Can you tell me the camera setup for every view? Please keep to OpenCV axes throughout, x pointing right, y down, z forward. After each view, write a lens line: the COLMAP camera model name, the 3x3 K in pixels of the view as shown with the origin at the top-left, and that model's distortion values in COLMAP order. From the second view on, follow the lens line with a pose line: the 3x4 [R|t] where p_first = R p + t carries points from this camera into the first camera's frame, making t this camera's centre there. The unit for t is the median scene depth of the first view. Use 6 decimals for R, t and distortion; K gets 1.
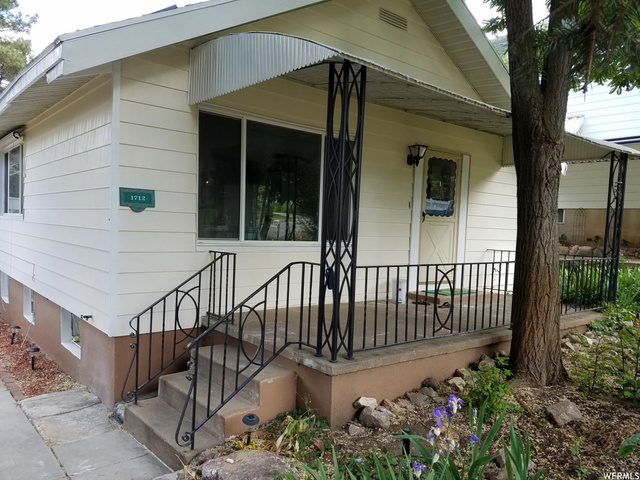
lens RADIAL K [[492.9, 0, 315.9], [0, 492.9, 251.2], [0, 0, 1]] dist [0.153097, -0.219670]
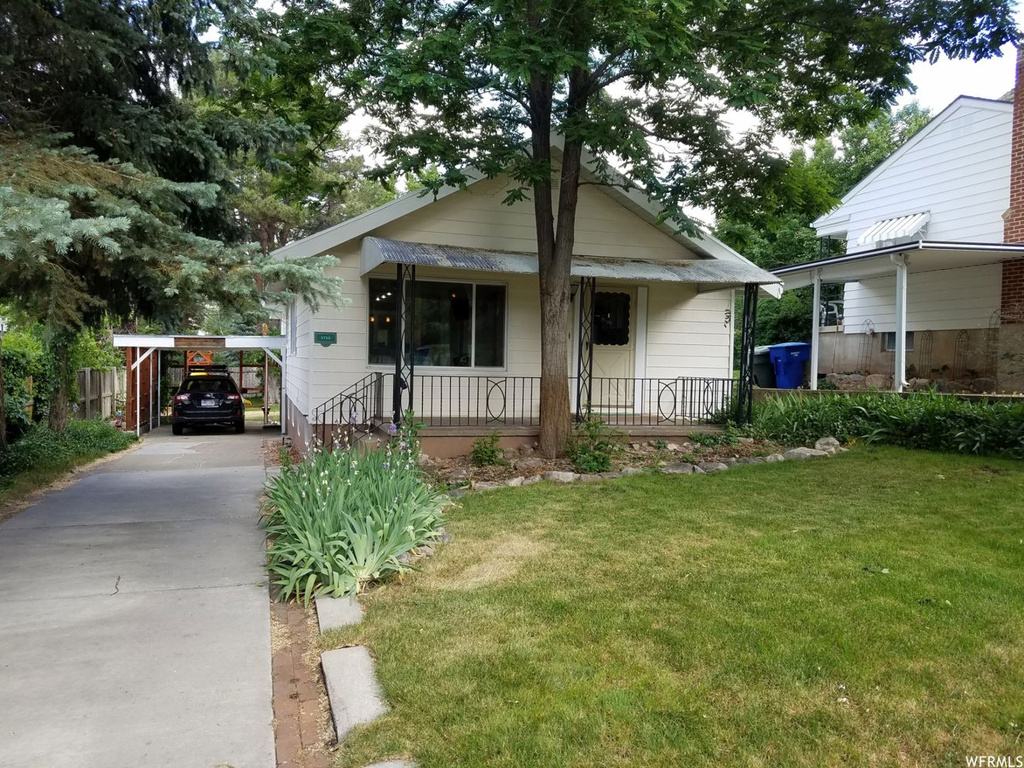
lens RADIAL K [[788.6, 0, 505.5], [0, 788.6, 401.9], [0, 0, 1]] dist [0.153097, -0.219670]
pose [[0.928246, 0.007790, -0.371885, 1.005573], [-0.009051, 0.999958, -0.001645, 0.086195], [0.371856, 0.004894, 0.928277, -1.013860]]
